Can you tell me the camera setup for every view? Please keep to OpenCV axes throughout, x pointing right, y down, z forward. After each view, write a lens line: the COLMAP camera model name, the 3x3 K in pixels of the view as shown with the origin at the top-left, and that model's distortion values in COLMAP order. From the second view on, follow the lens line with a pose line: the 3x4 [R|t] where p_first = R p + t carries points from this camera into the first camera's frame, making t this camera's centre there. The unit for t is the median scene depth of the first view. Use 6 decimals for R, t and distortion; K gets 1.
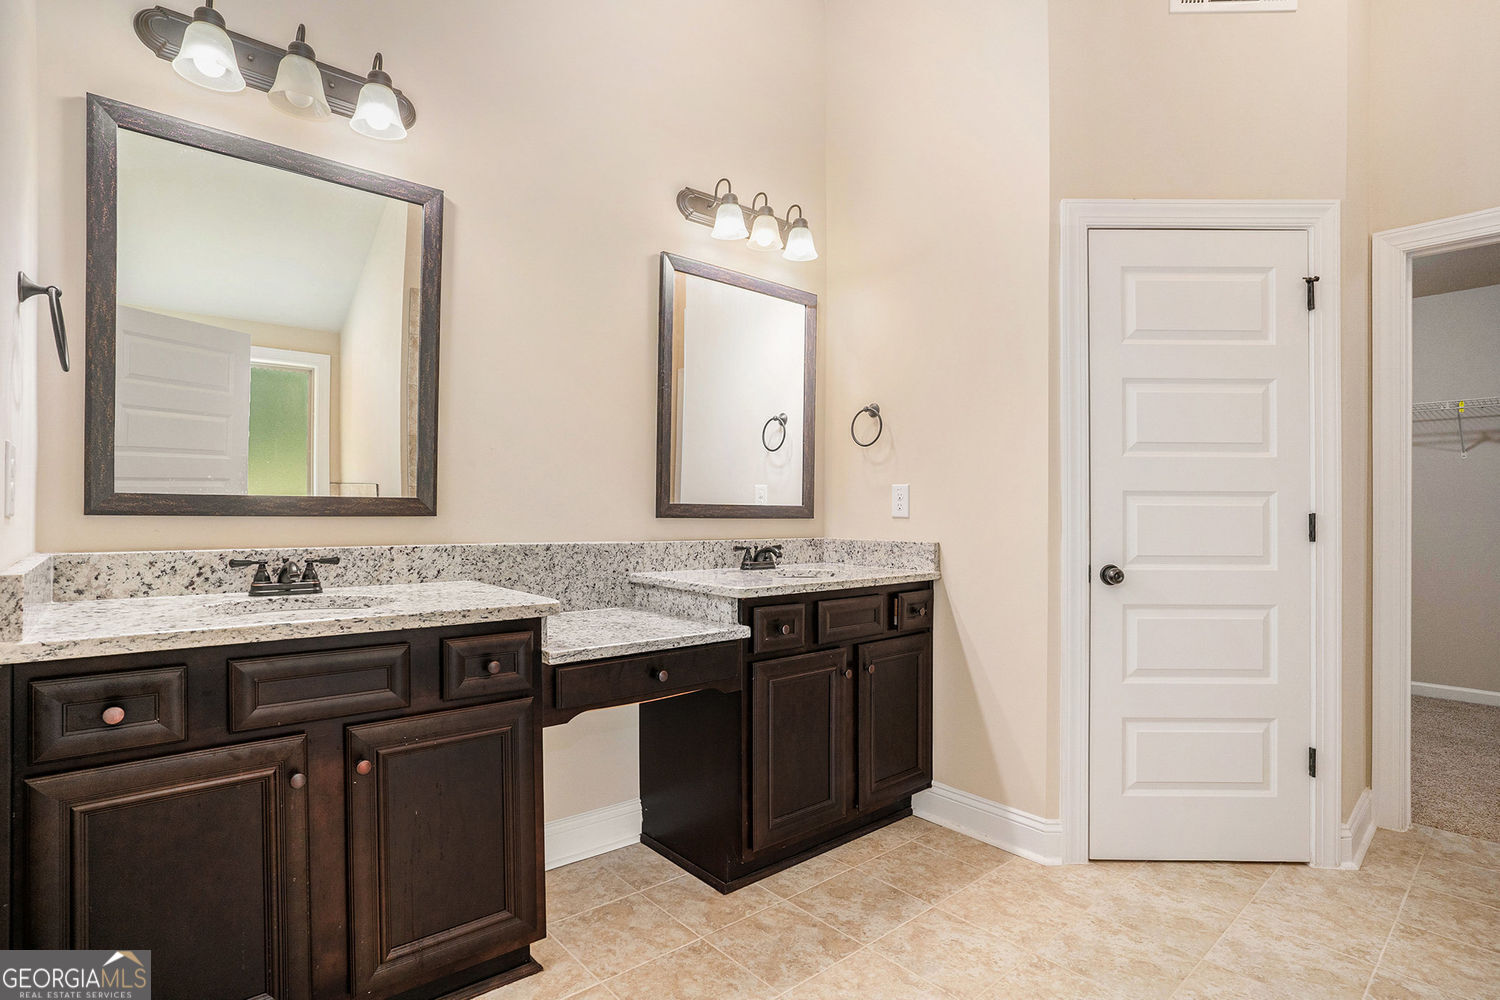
lens RADIAL K [[853.6, 0, 760.6], [0, 853.6, 516.1], [0, 0, 1]] dist [0.086727, 0.000236]
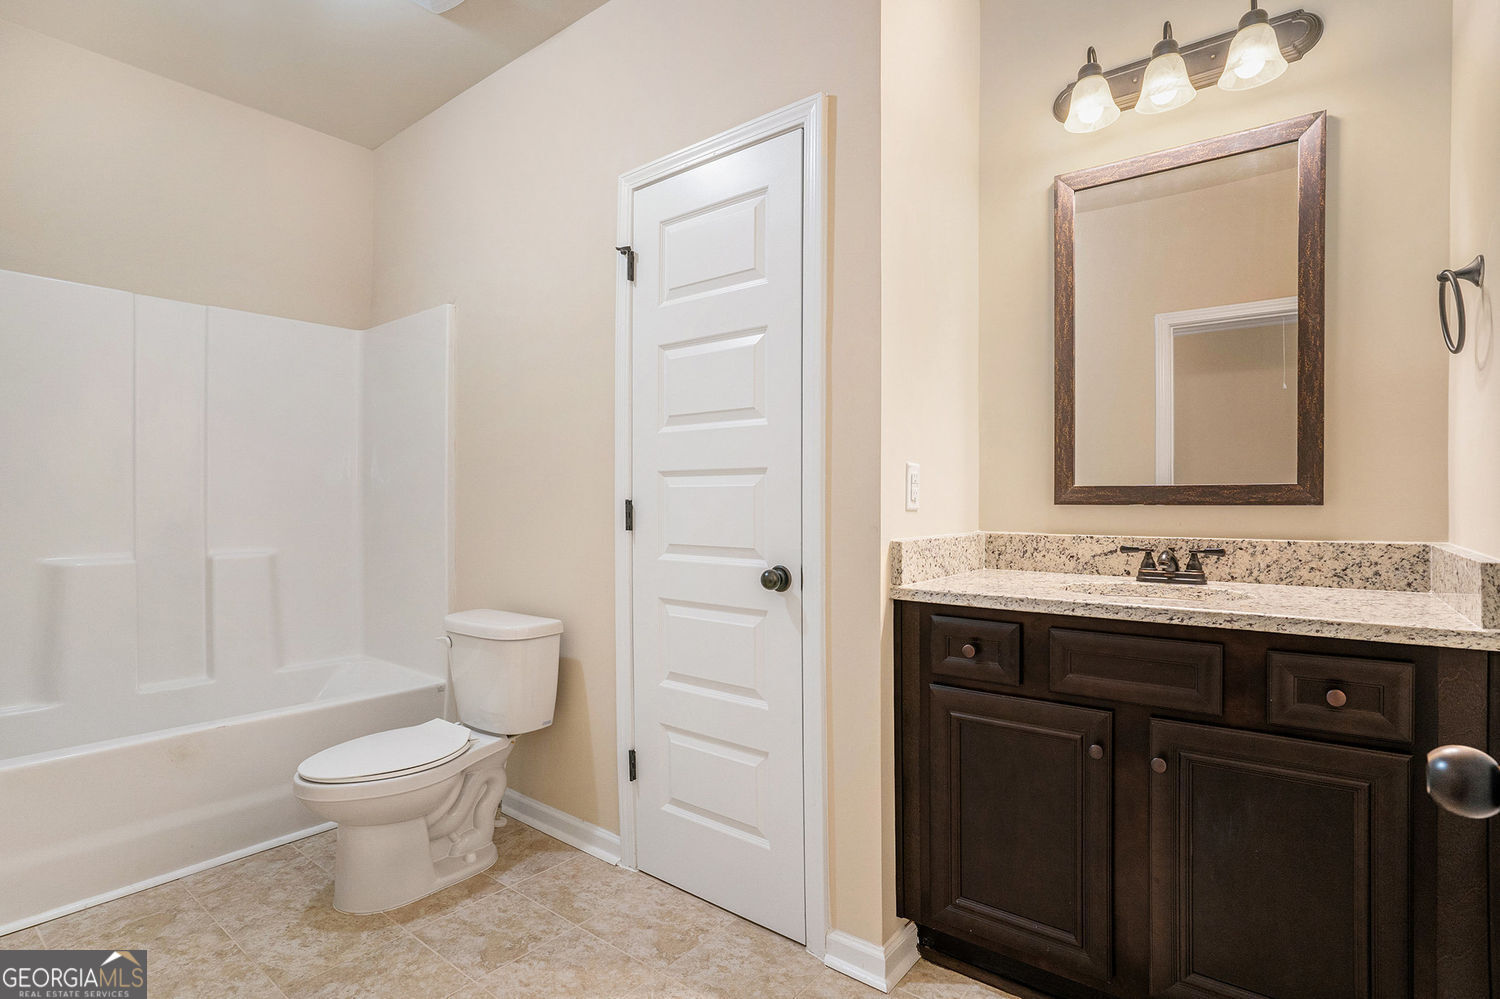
lens RADIAL K [[853.6, 0, 760.6], [0, 853.6, 515.6], [0, 0, 1]] dist [0.086727, 0.000236]
pose [[0.202040, 0.009311, -0.979333, 0.366939], [0.001028, 0.999952, 0.009719, 0.000456], [0.979377, -0.002970, 0.202020, 0.328140]]
